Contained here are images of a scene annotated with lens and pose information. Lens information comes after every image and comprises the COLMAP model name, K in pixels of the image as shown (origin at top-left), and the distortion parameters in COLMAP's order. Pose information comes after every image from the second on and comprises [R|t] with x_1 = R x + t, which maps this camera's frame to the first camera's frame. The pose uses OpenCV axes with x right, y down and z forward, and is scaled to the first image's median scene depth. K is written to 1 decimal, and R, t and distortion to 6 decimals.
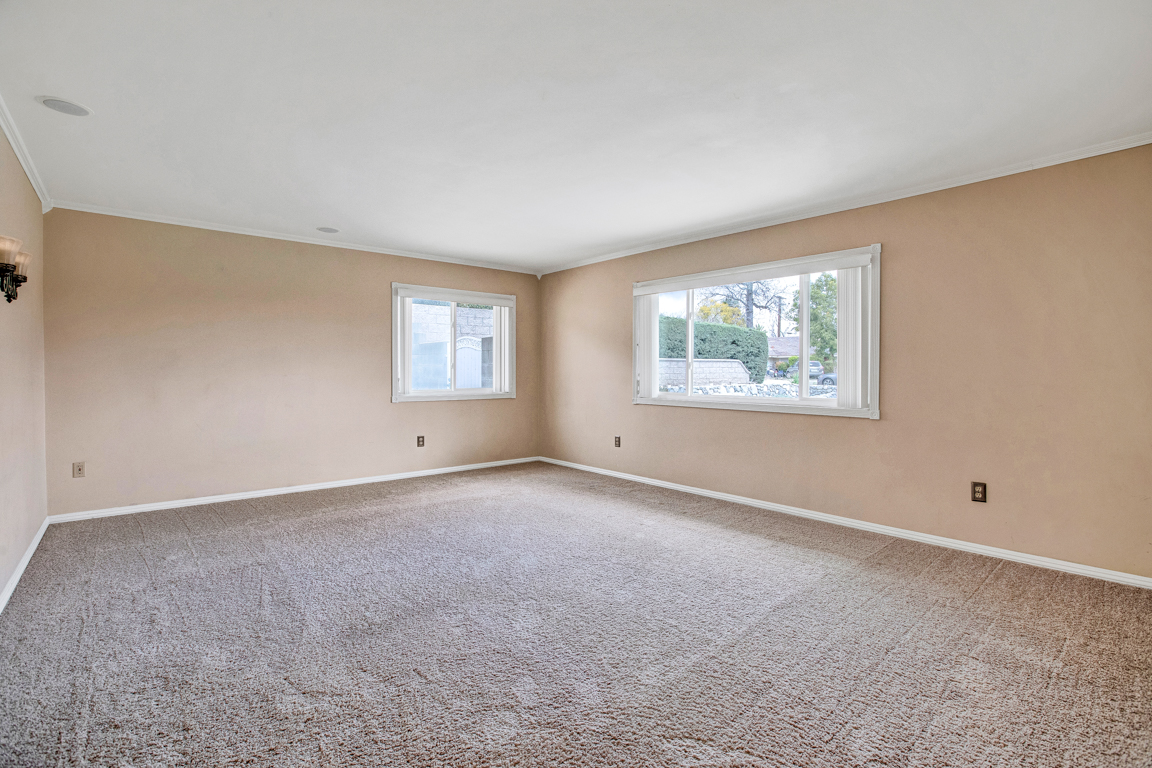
lens RADIAL K [[527.5, 0, 580.0], [0, 527.5, 373.7], [0, 0, 1]] dist [-0.020289, 0.001139]
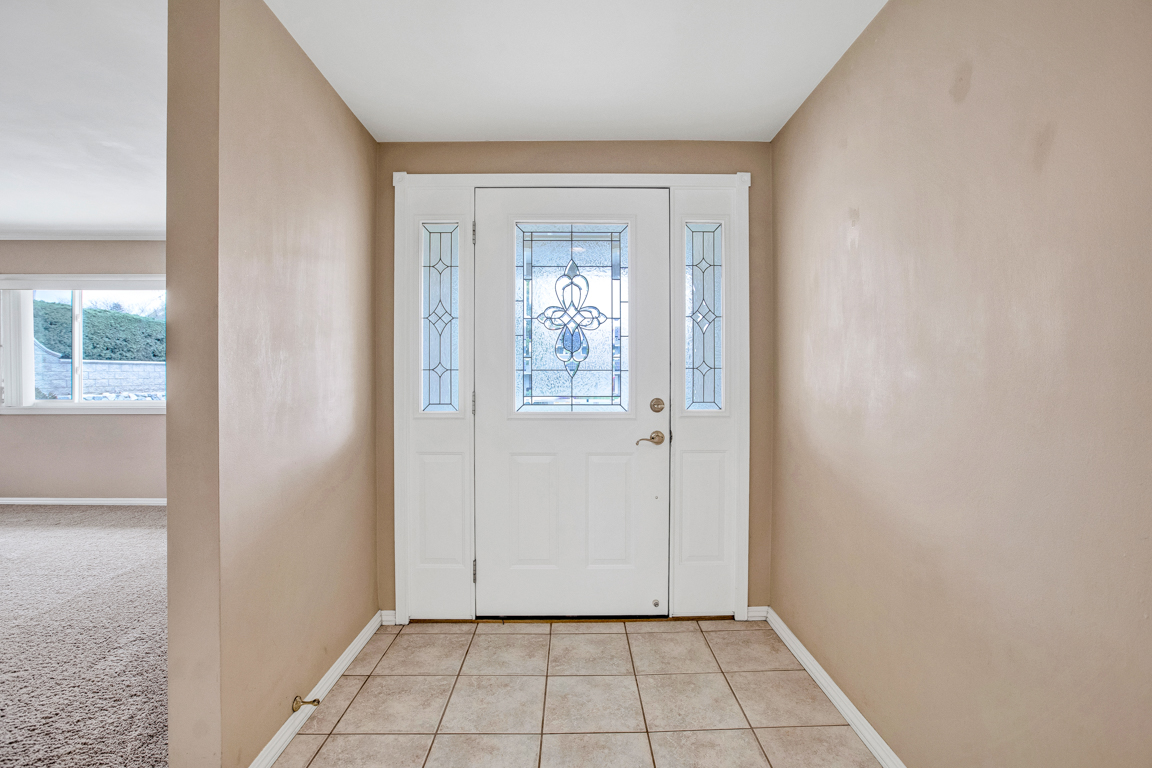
lens RADIAL K [[527.5, 0, 580.0], [0, 527.5, 373.7], [0, 0, 1]] dist [-0.020289, 0.001139]
pose [[0.646475, -0.003845, 0.762926, 0.082580], [0.009020, 0.999956, -0.002604, 0.001455], [-0.762882, 0.008565, 0.646481, -0.282689]]
